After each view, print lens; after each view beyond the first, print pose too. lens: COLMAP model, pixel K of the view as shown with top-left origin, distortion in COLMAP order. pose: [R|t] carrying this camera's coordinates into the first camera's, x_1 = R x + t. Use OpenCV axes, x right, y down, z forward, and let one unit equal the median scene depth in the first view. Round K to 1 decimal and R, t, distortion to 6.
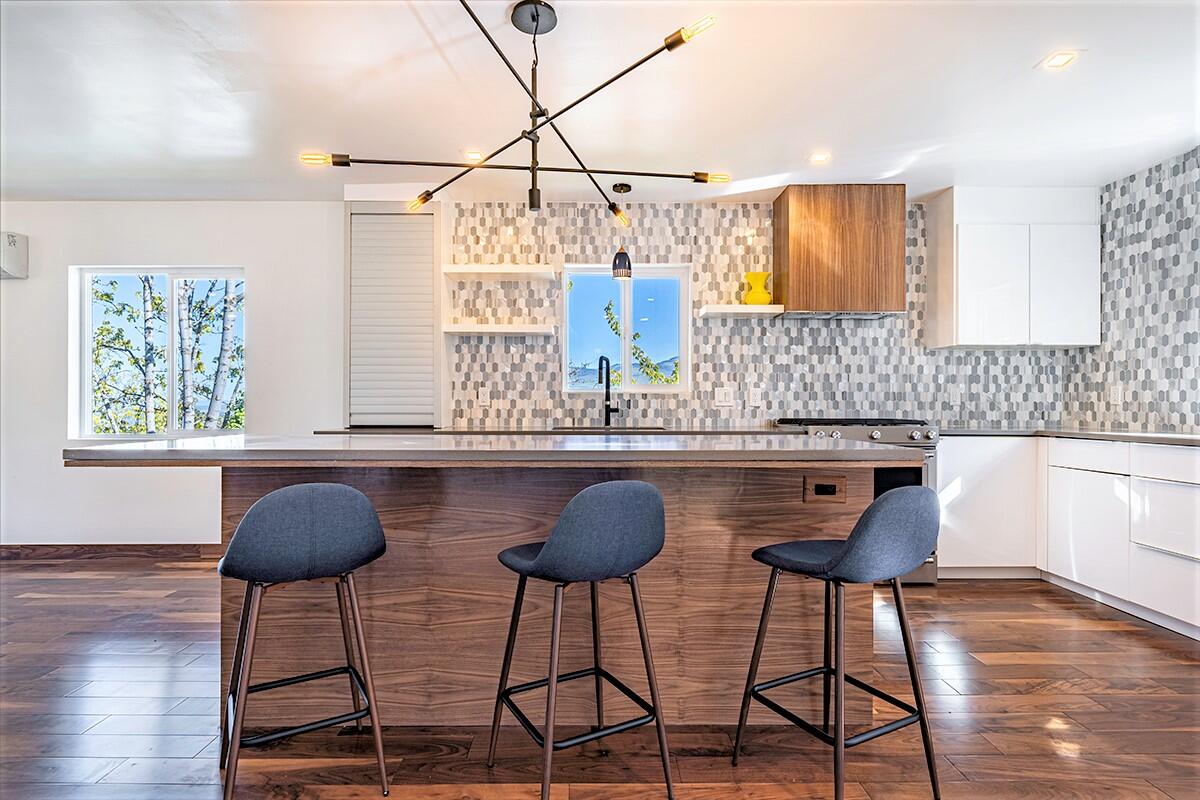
lens RADIAL K [[615.4, 0, 605.6], [0, 615.4, 402.5], [0, 0, 1]] dist [-0.004340, 0.000057]
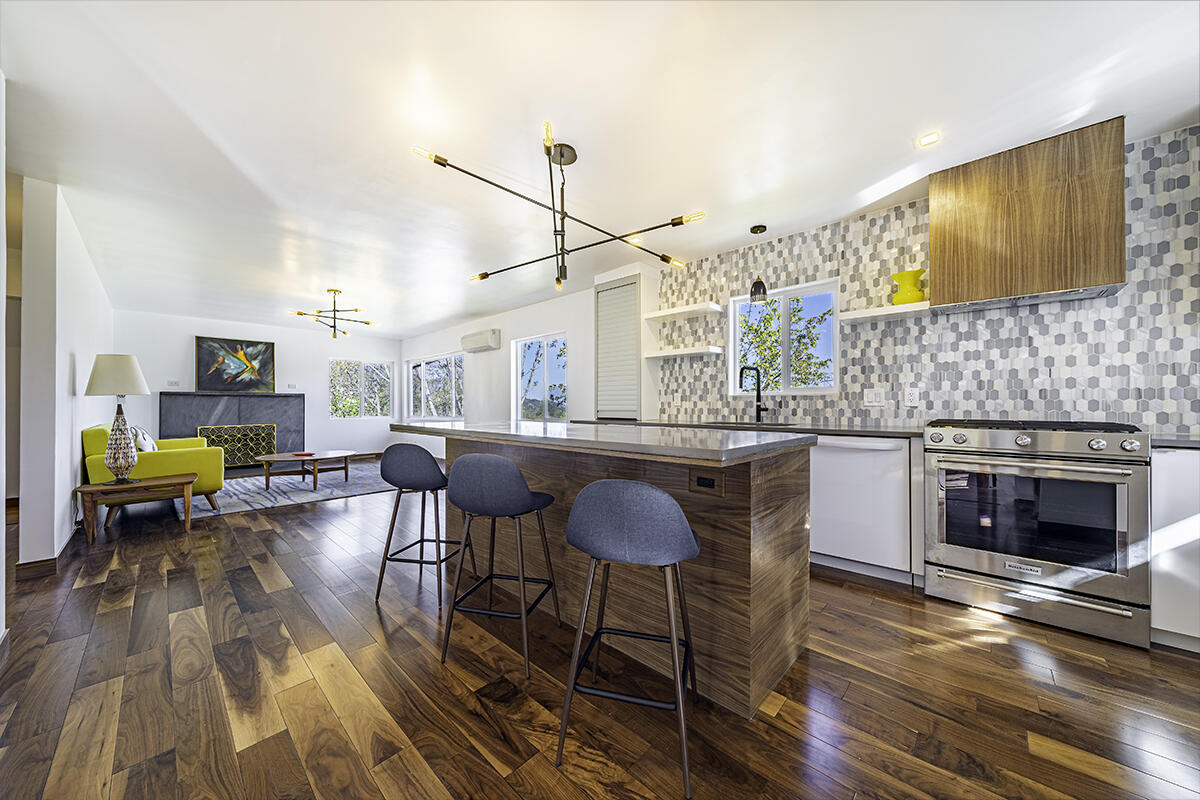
lens RADIAL K [[420.9, 0, 596.2], [0, 420.9, 403.8], [0, 0, 1]] dist [-0.002706, -0.000418]
pose [[0.711359, -0.003484, -0.702821, 0.362358], [0.003716, 0.999992, -0.001195, 0.000789], [0.702819, -0.001761, 0.711366, 0.160627]]
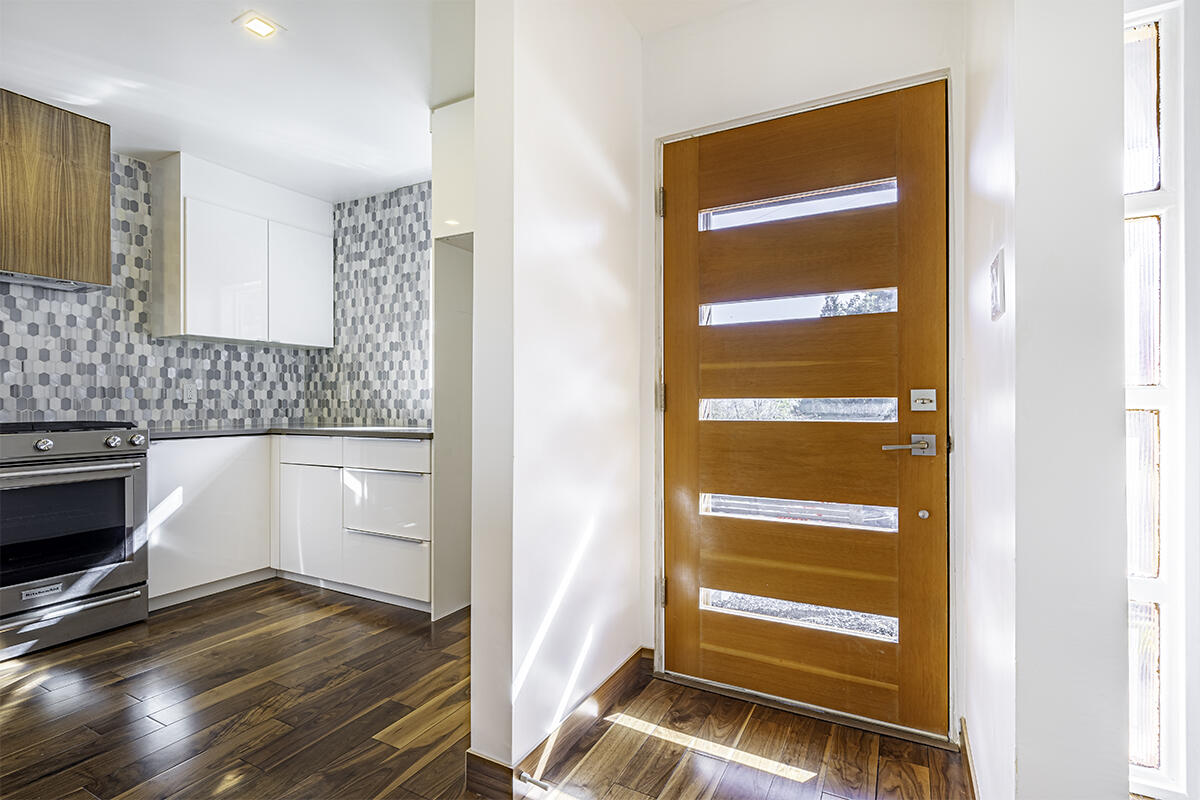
lens RADIAL K [[561.1, 0, 598.9], [0, 561.1, 400.4], [0, 0, 1]] dist [-0.000273, 0.000491]
pose [[0.490505, -0.001145, 0.871437, 0.154556], [0.001396, 0.999999, 0.000528, 0.000830], [-0.871437, 0.000957, 0.490506, 0.087218]]
